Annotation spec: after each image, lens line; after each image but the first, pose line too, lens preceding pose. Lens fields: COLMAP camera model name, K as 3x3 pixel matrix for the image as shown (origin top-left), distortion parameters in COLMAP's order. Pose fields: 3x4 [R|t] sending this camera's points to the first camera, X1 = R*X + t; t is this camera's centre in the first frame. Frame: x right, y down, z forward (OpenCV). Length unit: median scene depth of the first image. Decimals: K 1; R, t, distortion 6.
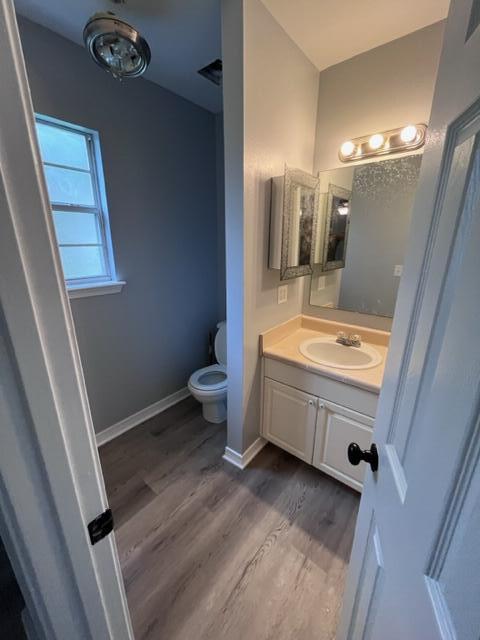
lens RADIAL K [[257.1, 0, 240.5], [0, 257.1, 318.3], [0, 0, 1]] dist [-0.001132, -0.000050]
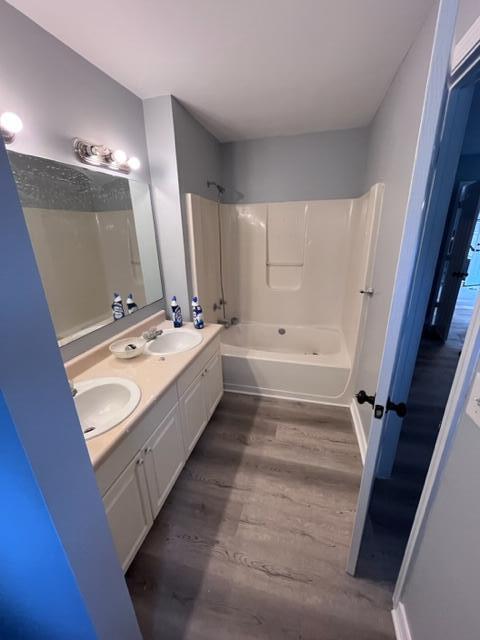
lens RADIAL K [[257.1, 0, 241.0], [0, 257.1, 318.1], [0, 0, 1]] dist [-0.001132, -0.000050]
pose [[-0.406646, -0.294250, 0.864902, -0.439634], [0.277206, 0.862338, 0.423710, -0.331275], [-0.870514, 0.412056, -0.269099, 0.829852]]
